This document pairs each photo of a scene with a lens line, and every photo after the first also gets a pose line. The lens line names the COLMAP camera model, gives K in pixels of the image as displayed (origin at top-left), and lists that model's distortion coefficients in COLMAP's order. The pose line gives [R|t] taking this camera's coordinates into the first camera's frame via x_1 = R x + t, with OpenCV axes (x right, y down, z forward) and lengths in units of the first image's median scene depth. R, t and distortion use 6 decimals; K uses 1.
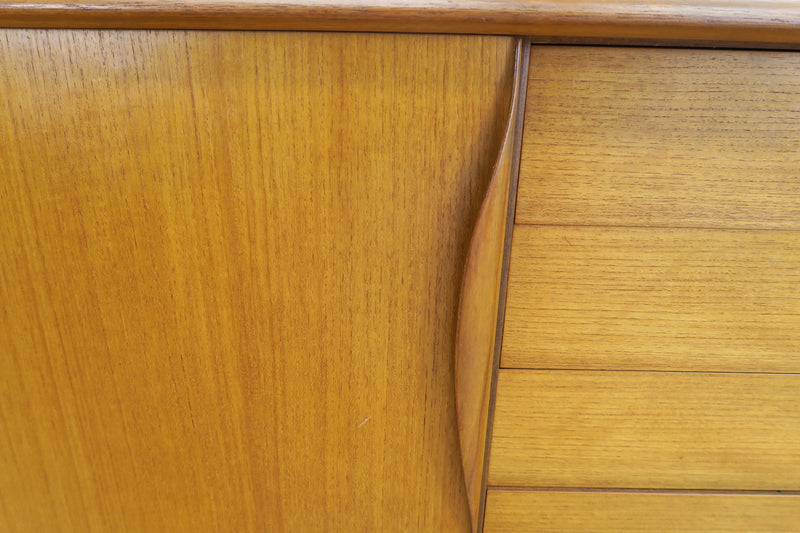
lens RADIAL K [[551.1, 0, 397.6], [0, 551.1, 269.3], [0, 0, 1]] dist [-0.025029, 0.010975]
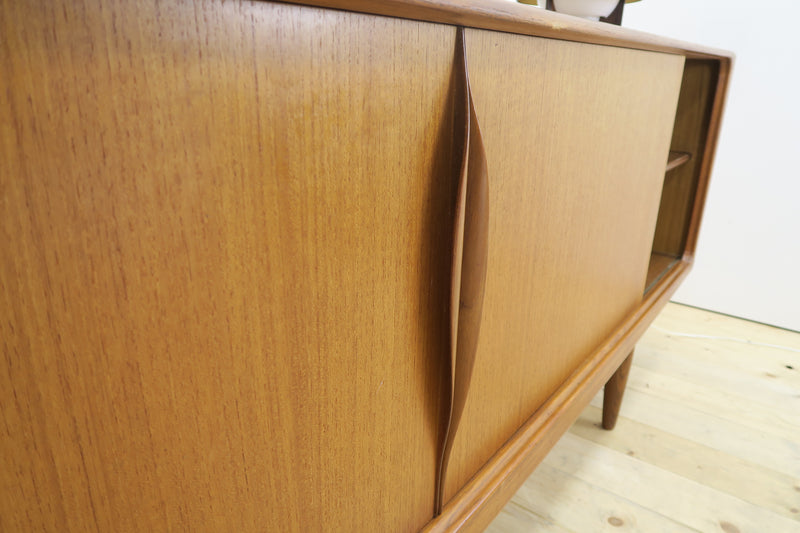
lens RADIAL K [[551.1, 0, 401.5], [0, 551.1, 269.8], [0, 0, 1]] dist [-0.025029, 0.010975]
pose [[0.610217, -0.277896, 0.741896, -0.870860], [0.281432, 0.951418, 0.124897, -0.065002], [-0.740562, 0.132579, 0.658780, 0.275462]]
